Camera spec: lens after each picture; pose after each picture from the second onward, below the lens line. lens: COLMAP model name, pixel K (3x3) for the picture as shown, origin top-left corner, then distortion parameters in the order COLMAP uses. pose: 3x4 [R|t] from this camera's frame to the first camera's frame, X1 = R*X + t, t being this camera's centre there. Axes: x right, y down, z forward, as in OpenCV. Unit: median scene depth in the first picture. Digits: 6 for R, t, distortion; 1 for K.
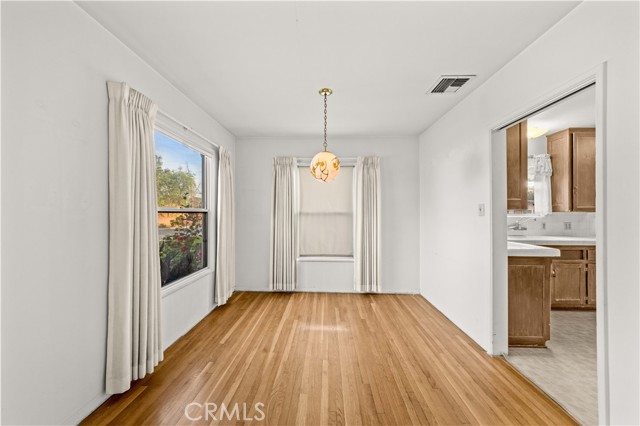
lens RADIAL K [[216.3, 0, 320.0], [0, 216.3, 213.0], [0, 0, 1]] dist [-0.001865, -0.000135]
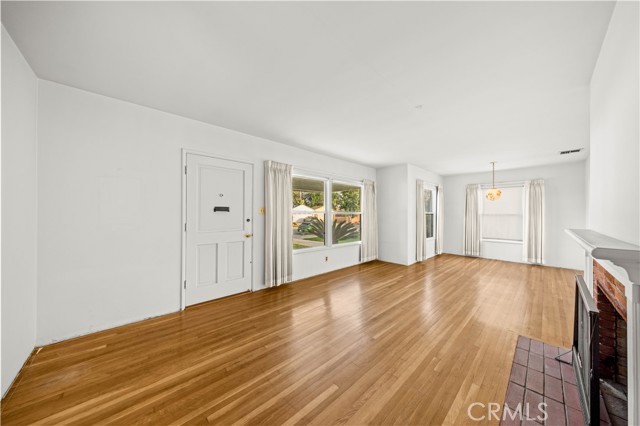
lens RADIAL K [[216.3, 0, 320.0], [0, 216.3, 213.0], [0, 0, 1]] dist [-0.001865, -0.000135]
pose [[0.710969, 0.000819, -0.703223, 0.219549], [-0.000876, 1.000000, 0.000280, -0.010469], [0.703223, 0.000417, 0.710969, -1.290098]]
